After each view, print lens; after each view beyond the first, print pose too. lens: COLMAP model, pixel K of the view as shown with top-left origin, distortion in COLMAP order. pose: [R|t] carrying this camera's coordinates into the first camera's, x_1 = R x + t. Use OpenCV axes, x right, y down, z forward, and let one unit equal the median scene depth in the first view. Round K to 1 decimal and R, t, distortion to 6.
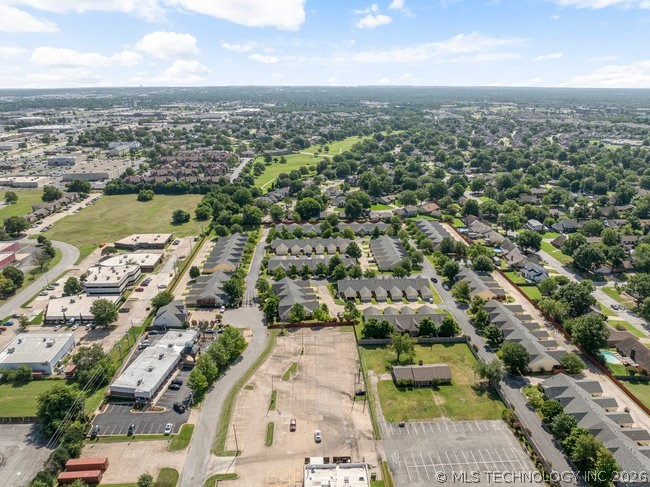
lens RADIAL K [[454.5, 0, 325.0], [0, 454.5, 243.5], [0, 0, 1]] dist [-0.027139, -0.002151]
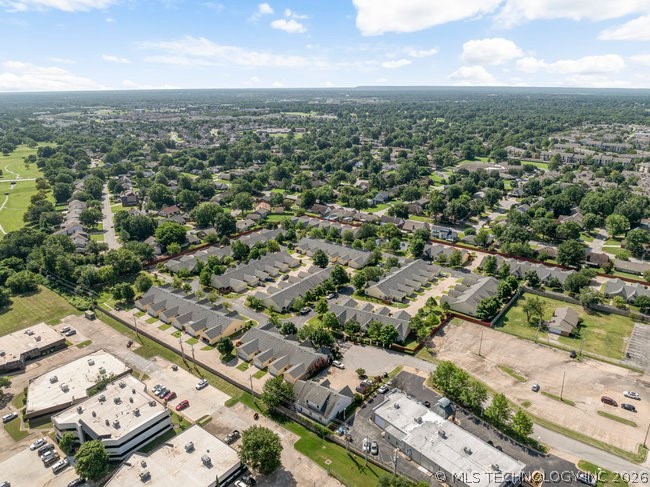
lens RADIAL K [[454.5, 0, 325.0], [0, 454.5, 243.5], [0, 0, 1]] dist [-0.027139, -0.002151]
pose [[0.653148, -0.244324, 0.716731, -0.710058], [0.246256, 0.963601, 0.104068, -0.130613], [-0.716069, 0.108528, 0.689541, 0.453145]]
